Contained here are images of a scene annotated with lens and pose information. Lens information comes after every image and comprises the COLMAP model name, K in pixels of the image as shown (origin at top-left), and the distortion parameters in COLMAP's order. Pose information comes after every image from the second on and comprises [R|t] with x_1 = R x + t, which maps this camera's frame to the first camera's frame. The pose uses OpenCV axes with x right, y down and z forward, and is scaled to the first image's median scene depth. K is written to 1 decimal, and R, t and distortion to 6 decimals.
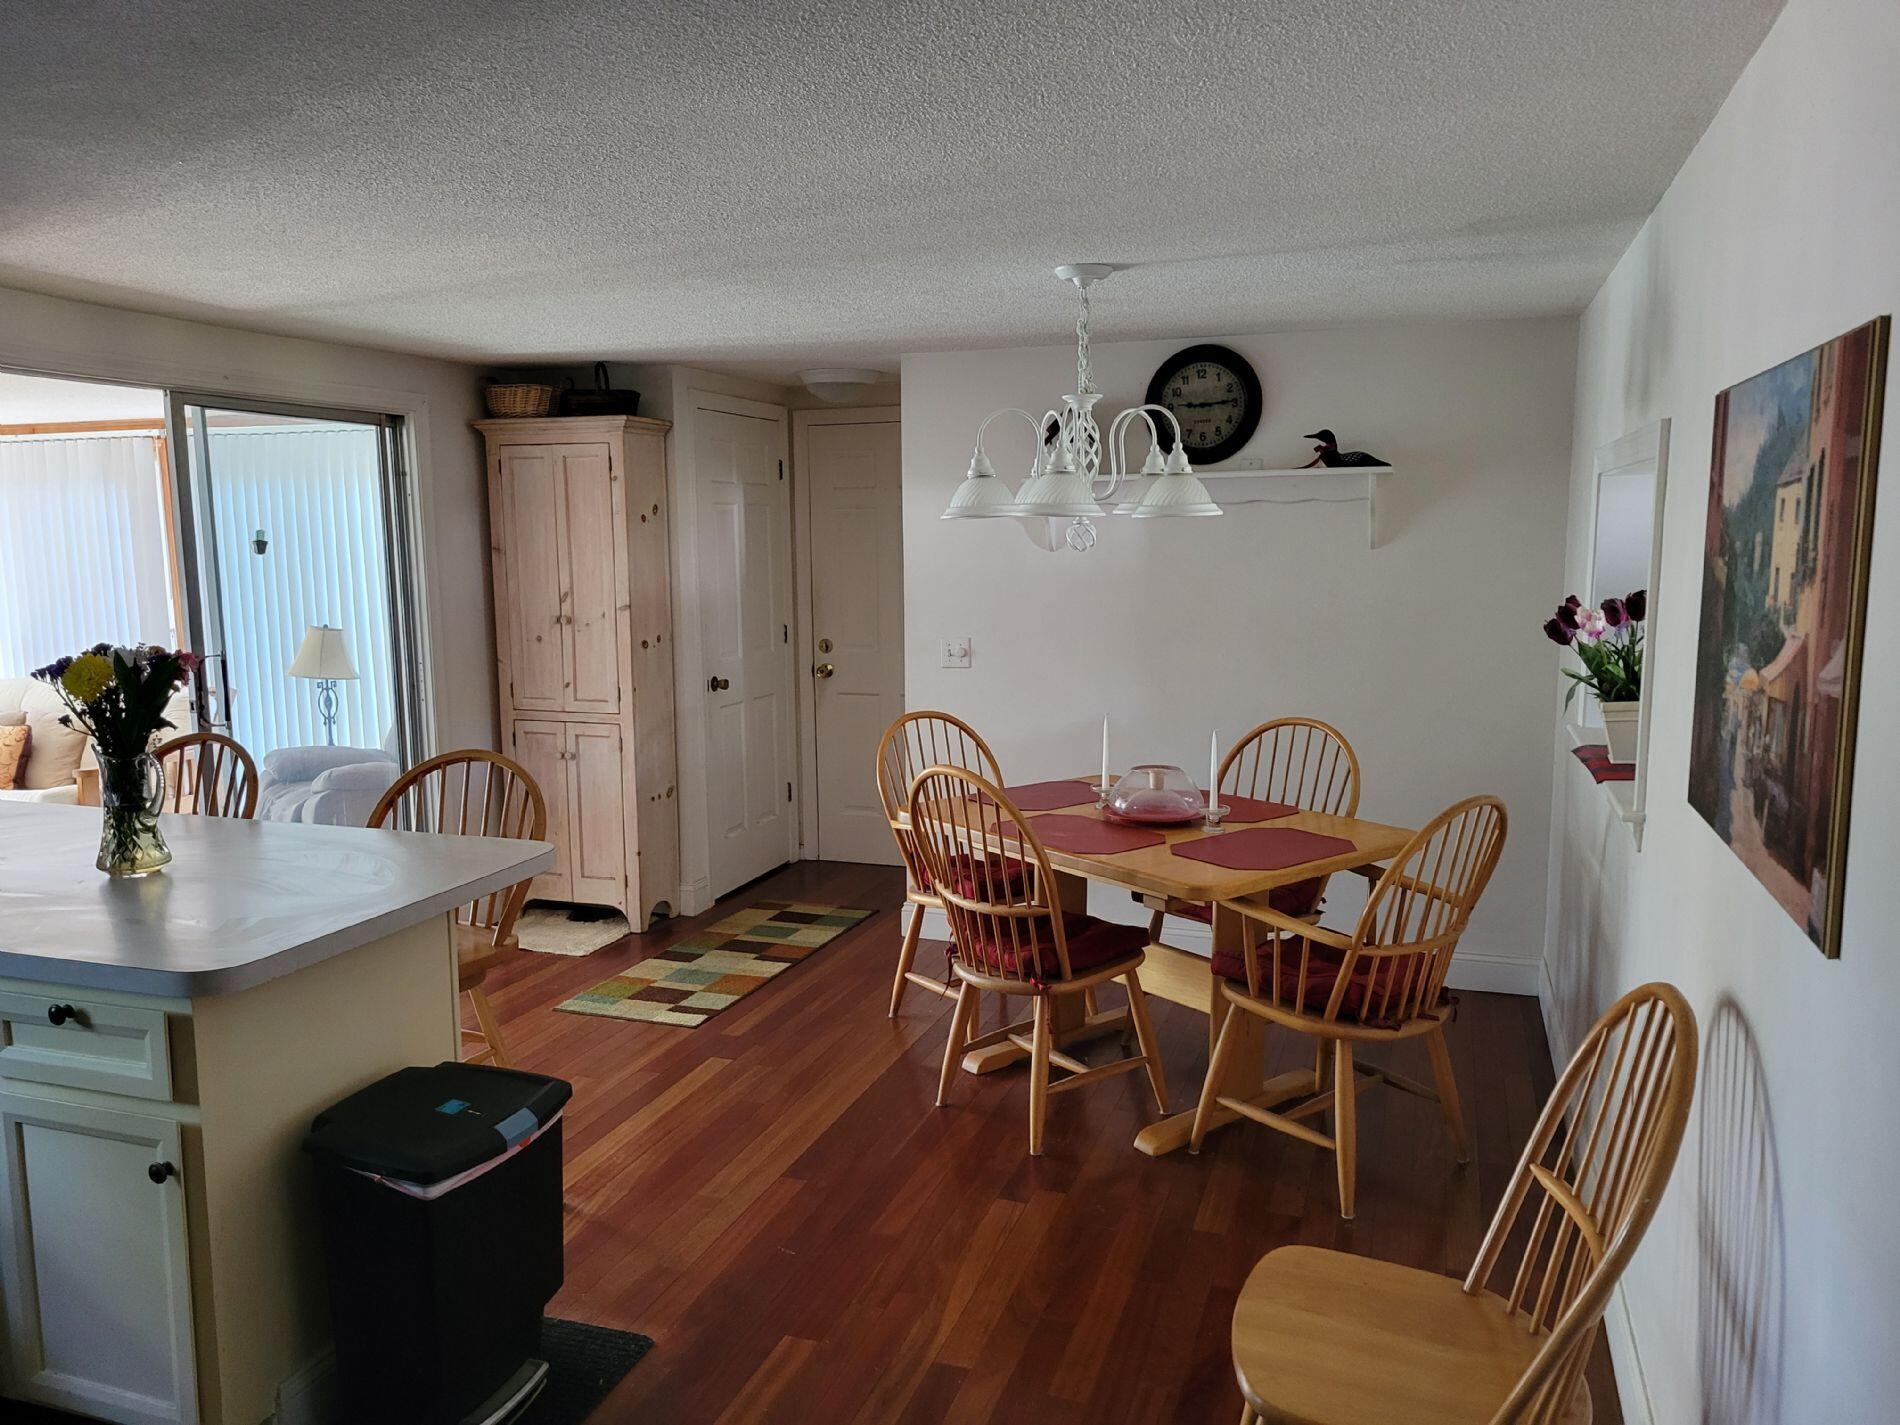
lens RADIAL K [[1441.0, 0, 914.2], [0, 1441.0, 700.9], [0, 0, 1]] dist [0.036240, 0.000819]
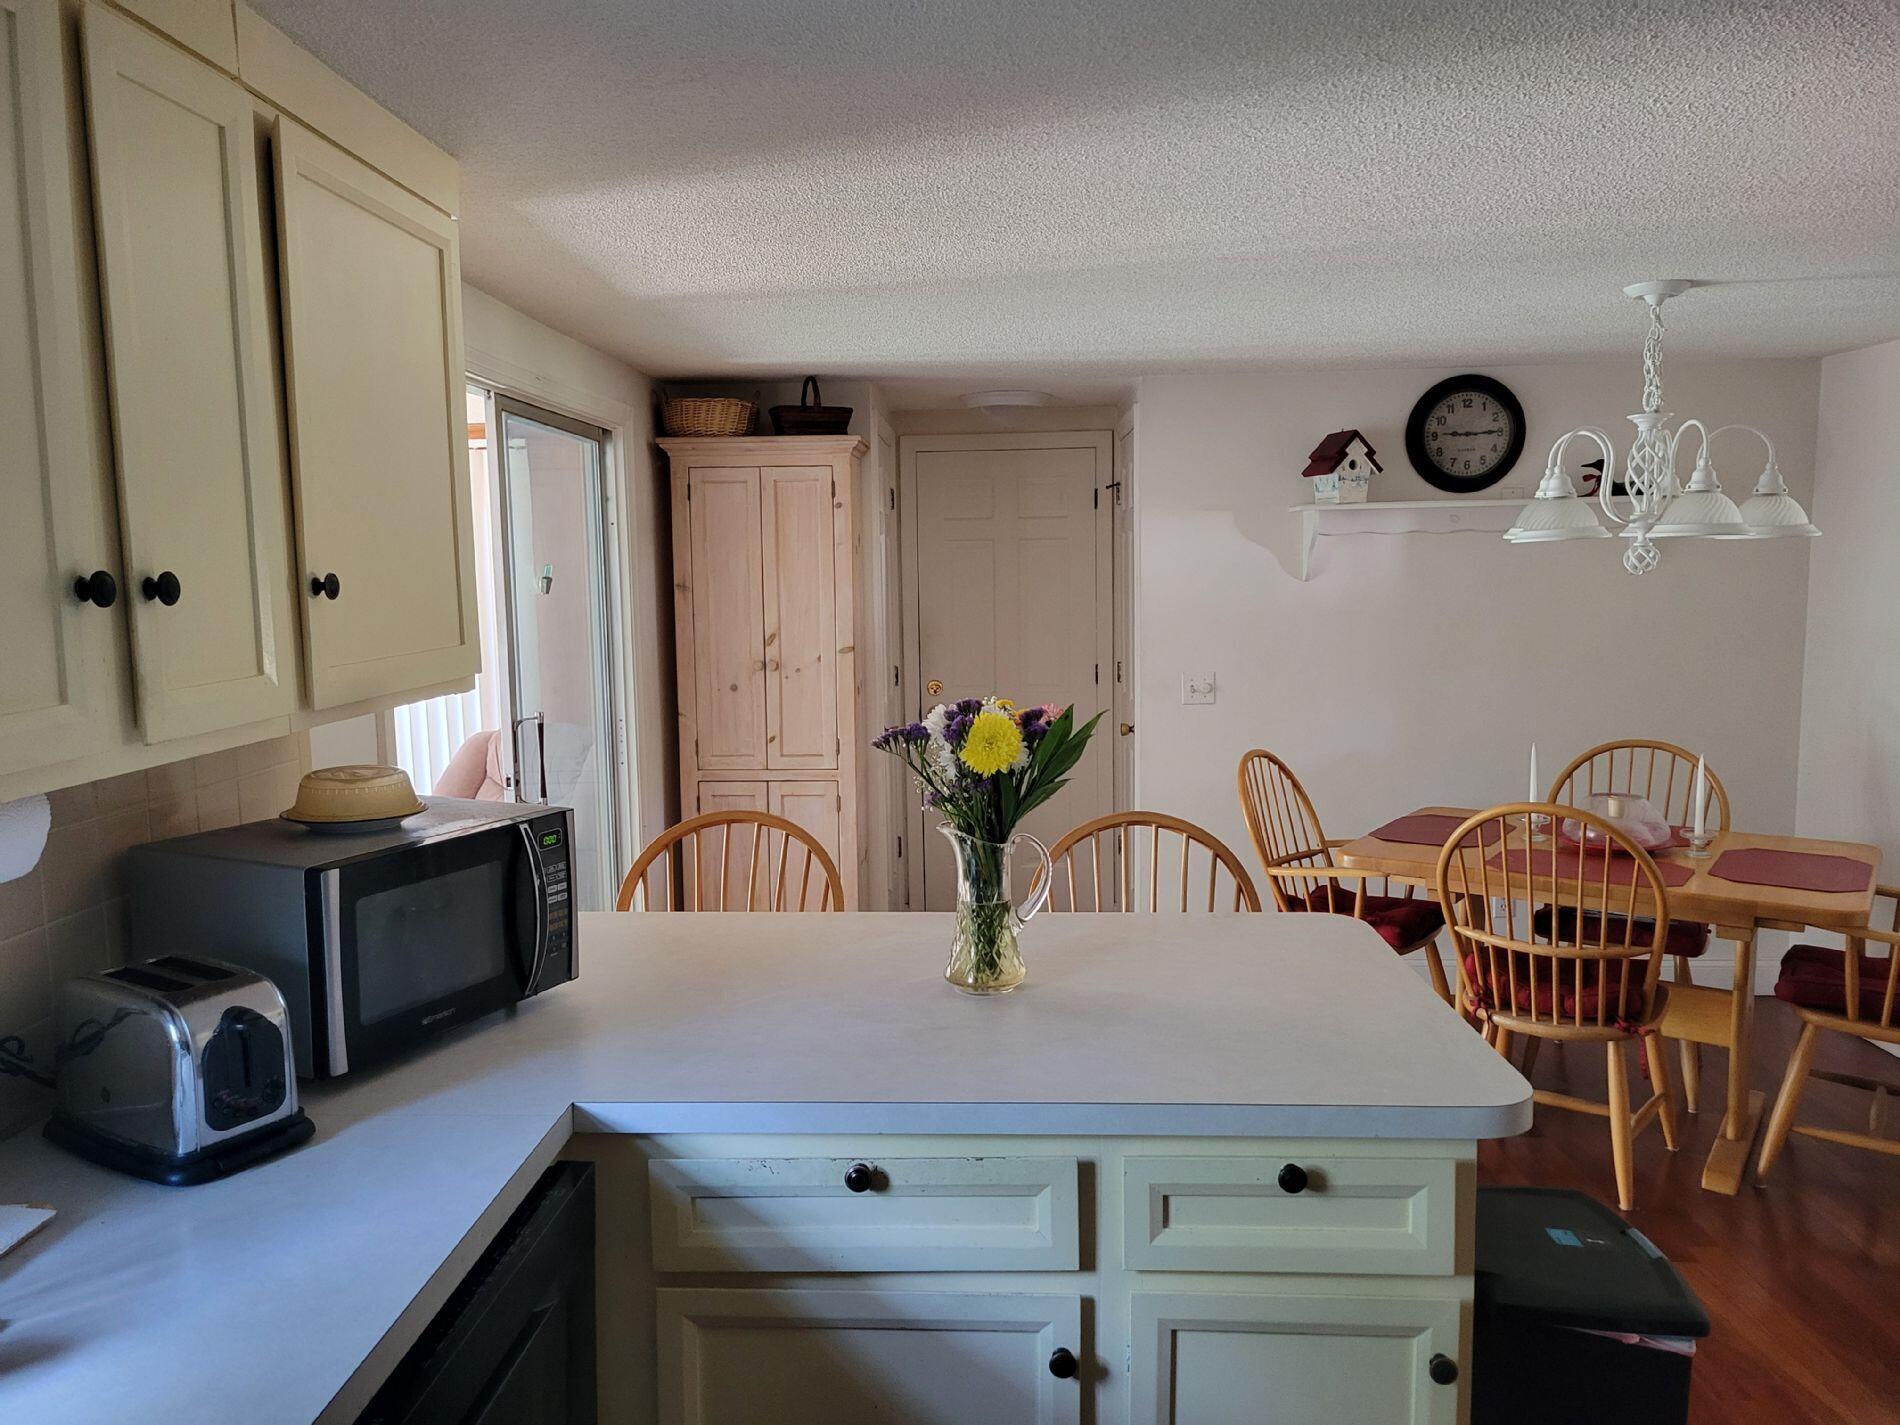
lens RADIAL K [[1441.0, 0, 946.8], [0, 1441.0, 715.3], [0, 0, 1]] dist [0.036240, 0.000819]
pose [[0.958044, -0.036377, 0.284302, -0.406758], [0.041206, 0.999090, -0.011018, -0.012030], [-0.283642, 0.022270, 0.958672, 0.130234]]
